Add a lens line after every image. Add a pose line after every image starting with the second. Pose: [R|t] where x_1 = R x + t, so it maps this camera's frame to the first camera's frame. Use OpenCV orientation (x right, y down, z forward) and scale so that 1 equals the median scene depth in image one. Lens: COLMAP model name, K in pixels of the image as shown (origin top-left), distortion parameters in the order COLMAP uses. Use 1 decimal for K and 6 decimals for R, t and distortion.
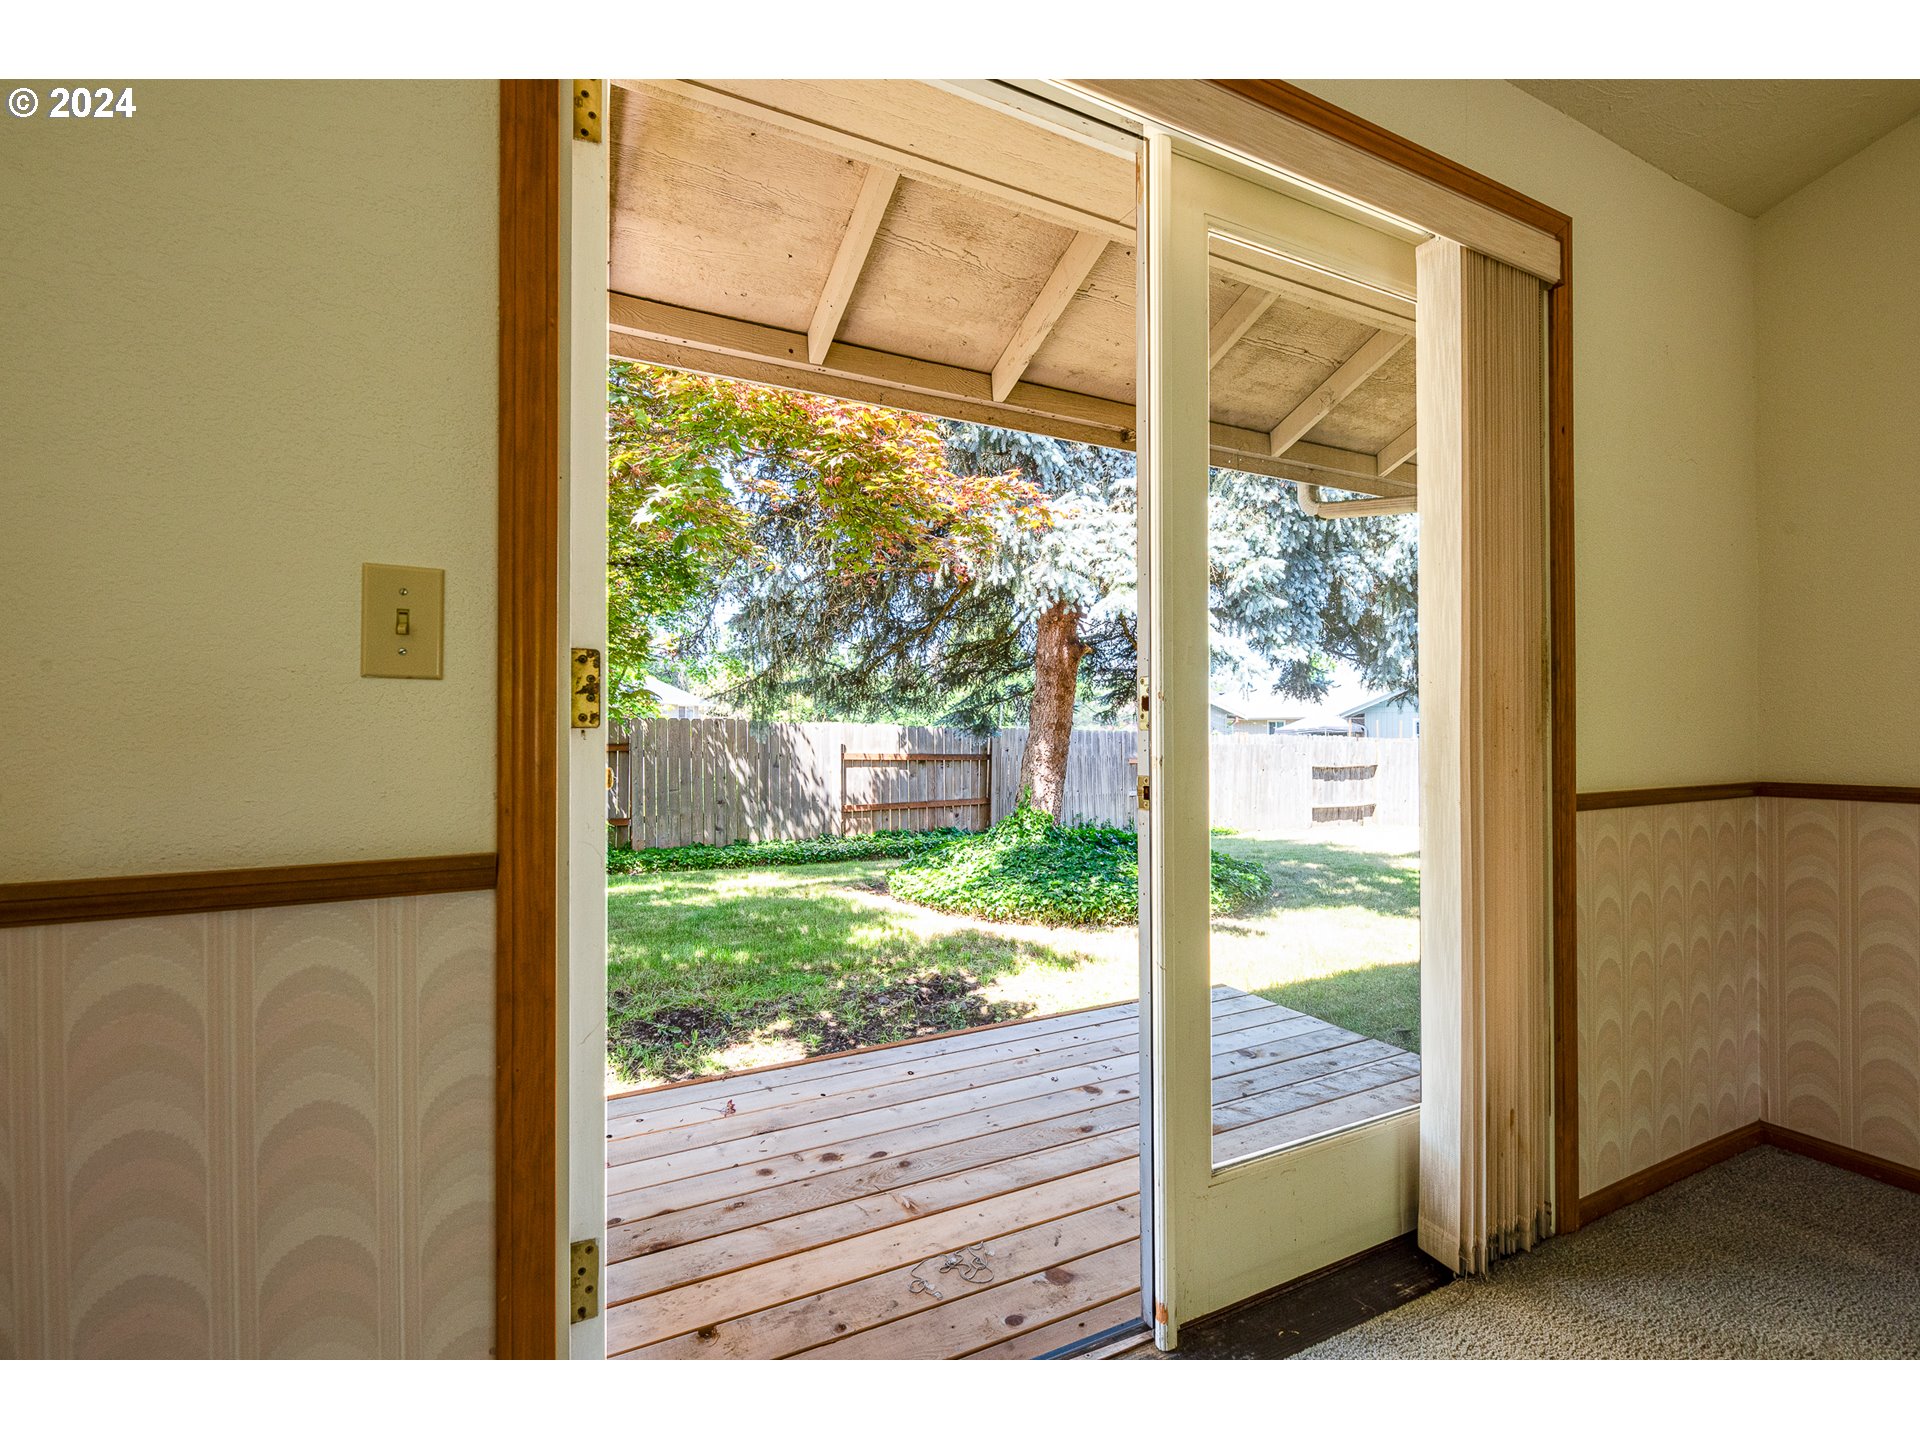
lens RADIAL K [[831.6, 0, 951.1], [0, 831.6, 728.5], [0, 0, 1]] dist [0.000102, -0.003287]
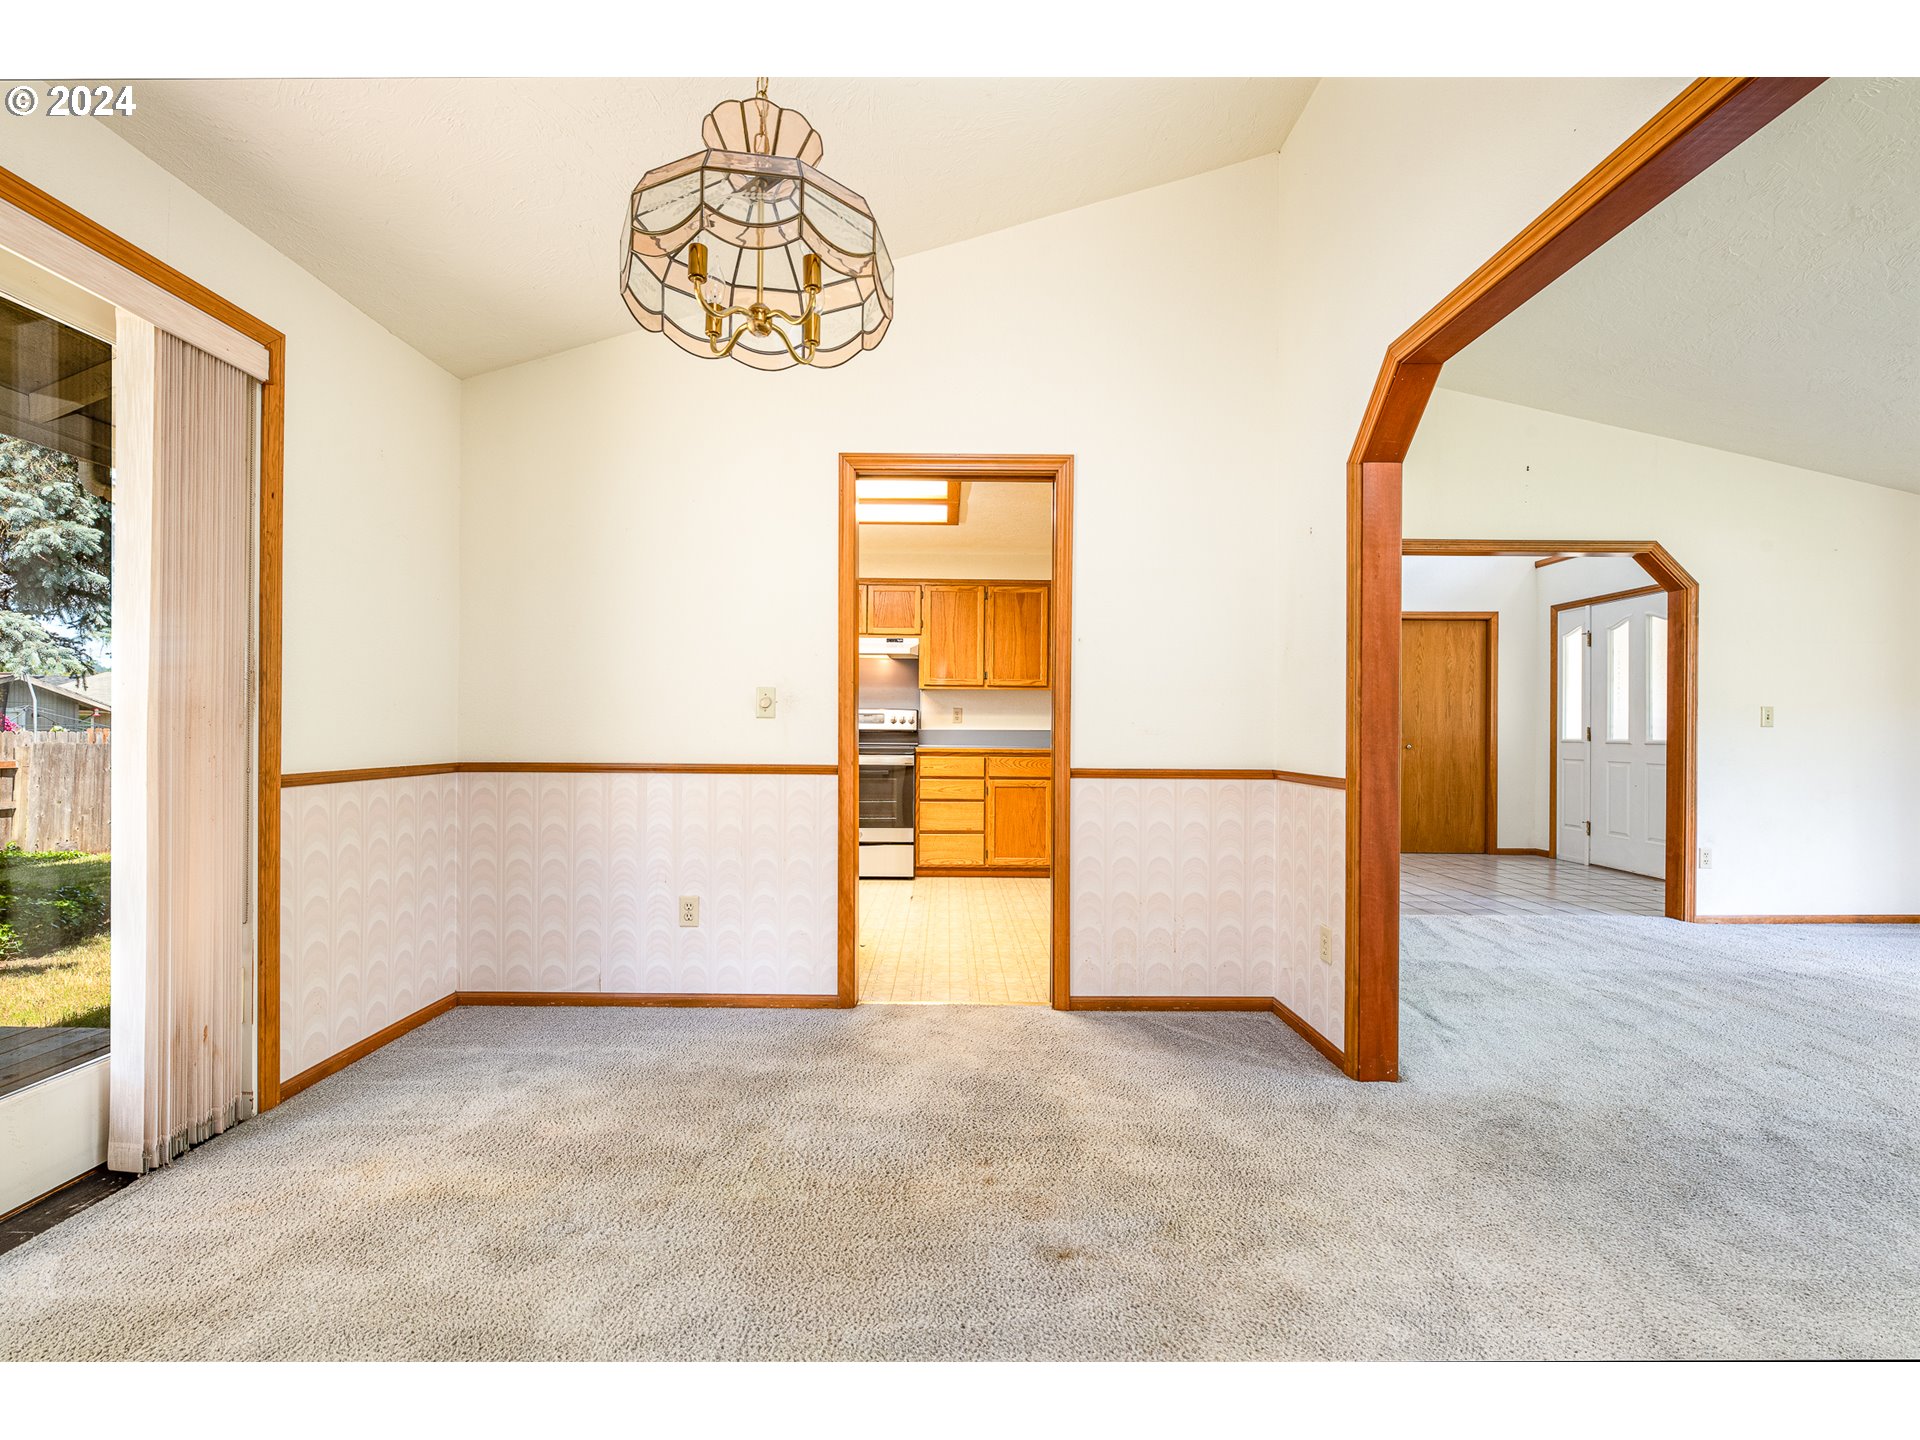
lens RADIAL K [[831.6, 0, 951.1], [0, 831.6, 728.5], [0, 0, 1]] dist [0.000102, -0.003287]
pose [[0.439160, 0.004151, 0.898399, 0.036409], [-0.007282, 0.999973, -0.001060, -0.000591], [-0.898380, -0.006076, 0.439178, -0.528698]]
